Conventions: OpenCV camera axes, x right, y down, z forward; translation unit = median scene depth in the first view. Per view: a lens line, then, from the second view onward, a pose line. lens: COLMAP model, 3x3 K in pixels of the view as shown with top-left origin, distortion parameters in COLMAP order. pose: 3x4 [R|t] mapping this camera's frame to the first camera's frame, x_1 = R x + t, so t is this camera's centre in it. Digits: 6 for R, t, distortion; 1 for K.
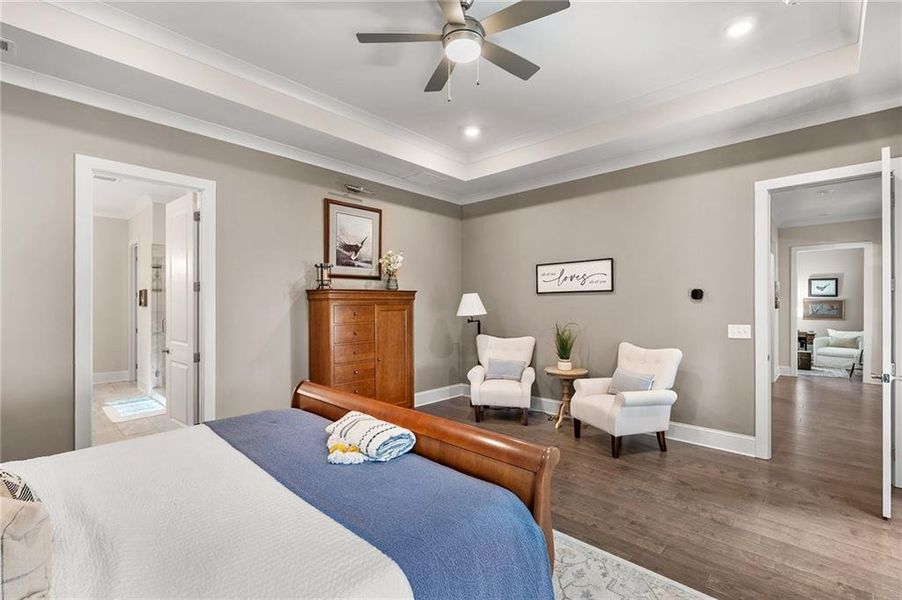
lens RADIAL K [[402.2, 0, 445.6], [0, 402.2, 304.2], [0, 0, 1]] dist [-0.001373, 0.000188]
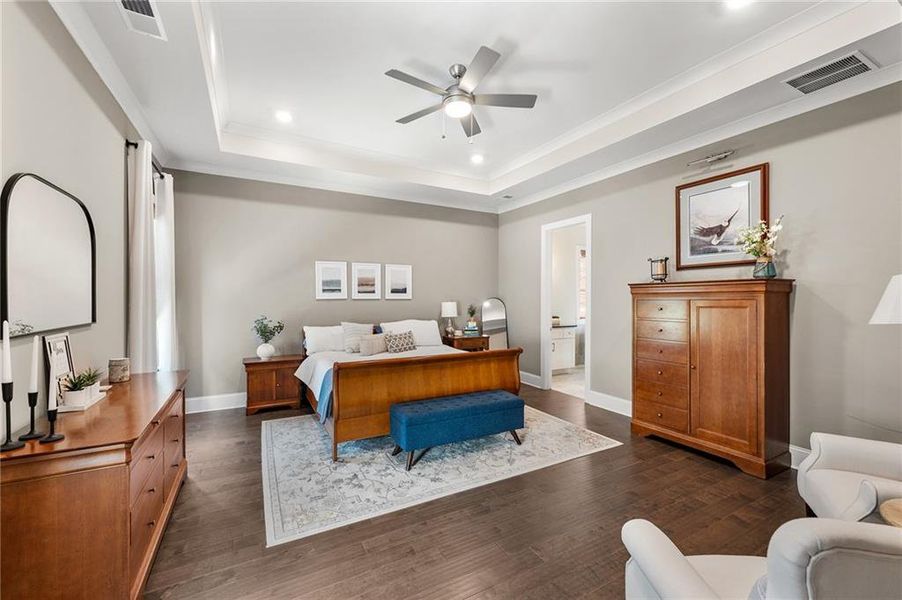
lens RADIAL K [[365.6, 0, 452.1], [0, 365.6, 300.7], [0, 0, 1]] dist [-0.006223, 0.000142]
pose [[-0.301399, 0.006814, -0.953474, 0.640474], [-0.001703, 0.999969, 0.007685, -0.001013], [0.953497, 0.003940, -0.301378, 0.712287]]
